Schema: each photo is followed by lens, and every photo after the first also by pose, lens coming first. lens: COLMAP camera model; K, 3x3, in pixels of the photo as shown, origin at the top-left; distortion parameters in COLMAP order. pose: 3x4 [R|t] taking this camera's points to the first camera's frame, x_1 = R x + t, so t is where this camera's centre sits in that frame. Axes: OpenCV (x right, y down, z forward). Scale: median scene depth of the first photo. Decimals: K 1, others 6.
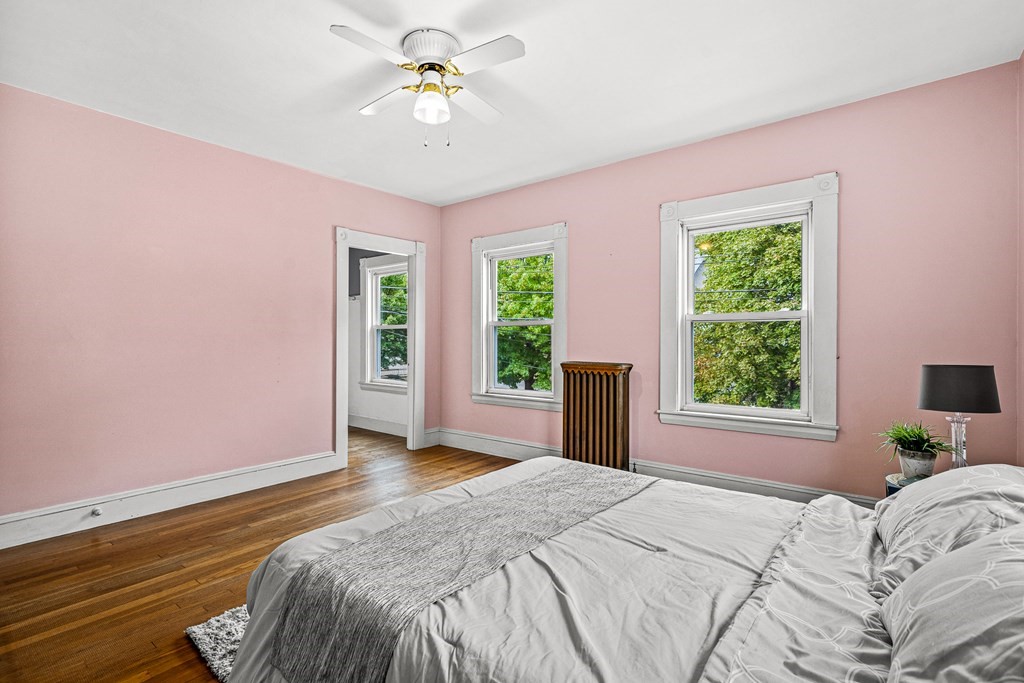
lens RADIAL K [[474.3, 0, 513.4], [0, 474.3, 345.1], [0, 0, 1]] dist [-0.000107, 0.000454]
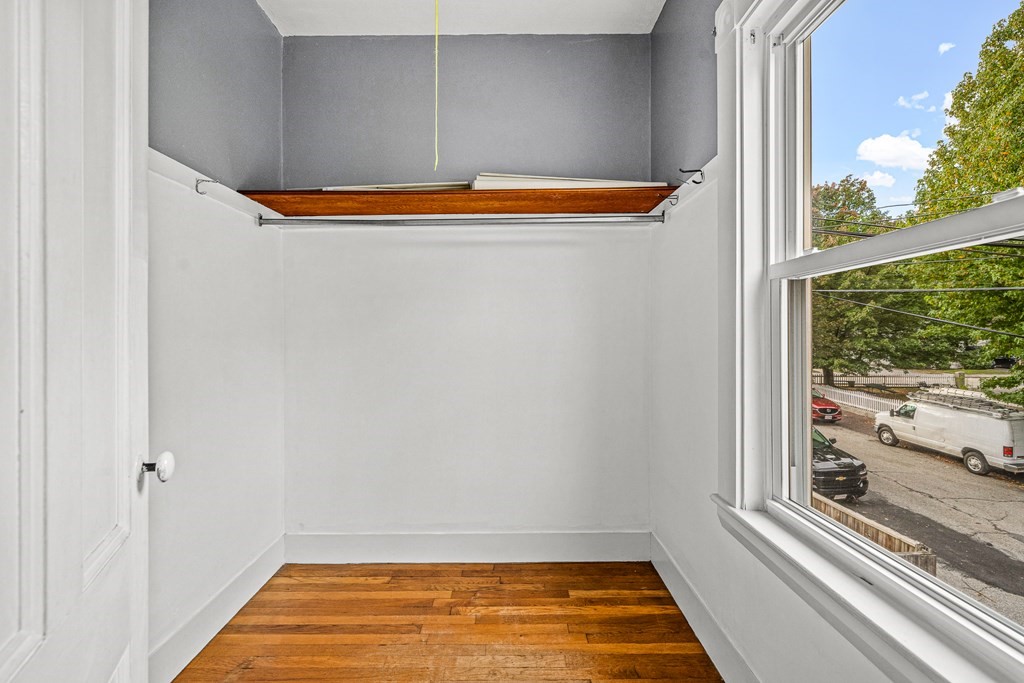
lens RADIAL K [[474.3, 0, 510.8], [0, 474.3, 339.0], [0, 0, 1]] dist [-0.000107, 0.000454]
pose [[0.618067, -0.000928, -0.786125, -0.032119], [-0.004017, 0.999983, -0.004339, -0.000636], [0.786115, 0.005840, 0.618052, 0.126445]]
